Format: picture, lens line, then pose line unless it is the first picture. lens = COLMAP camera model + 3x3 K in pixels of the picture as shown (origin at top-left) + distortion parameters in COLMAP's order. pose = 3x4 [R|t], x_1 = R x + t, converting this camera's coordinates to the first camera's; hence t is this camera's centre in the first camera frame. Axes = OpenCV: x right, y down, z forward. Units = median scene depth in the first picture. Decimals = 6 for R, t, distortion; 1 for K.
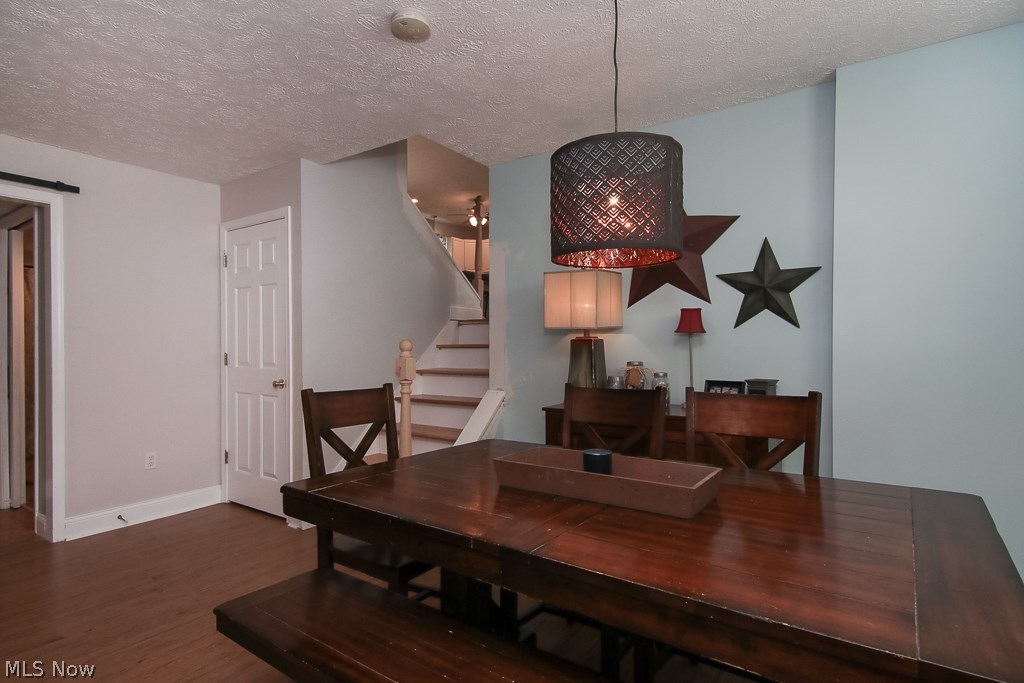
lens RADIAL K [[488.3, 0, 512.0], [0, 488.3, 341.5], [0, 0, 1]] dist [-0.000464, -0.000382]
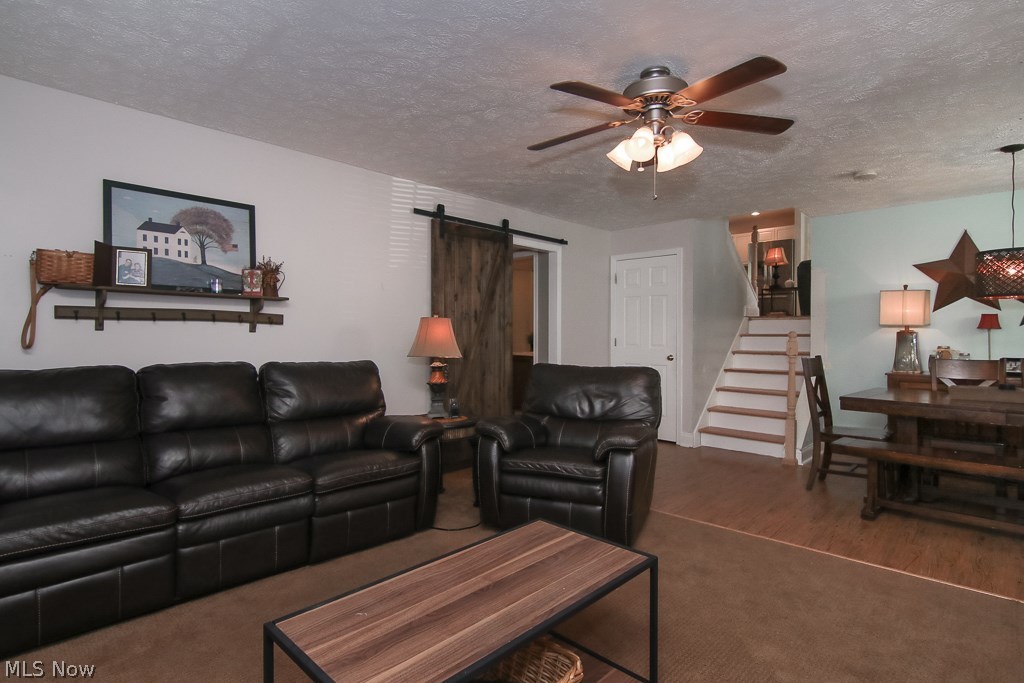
lens RADIAL K [[528.7, 0, 511.1], [0, 528.7, 333.9], [0, 0, 1]] dist [0.012704, -0.001391]
pose [[0.981374, 0.010974, -0.191794, -0.844641], [-0.009728, 0.999925, 0.007437, 0.002498], [0.191861, -0.005433, 0.981407, -1.037866]]
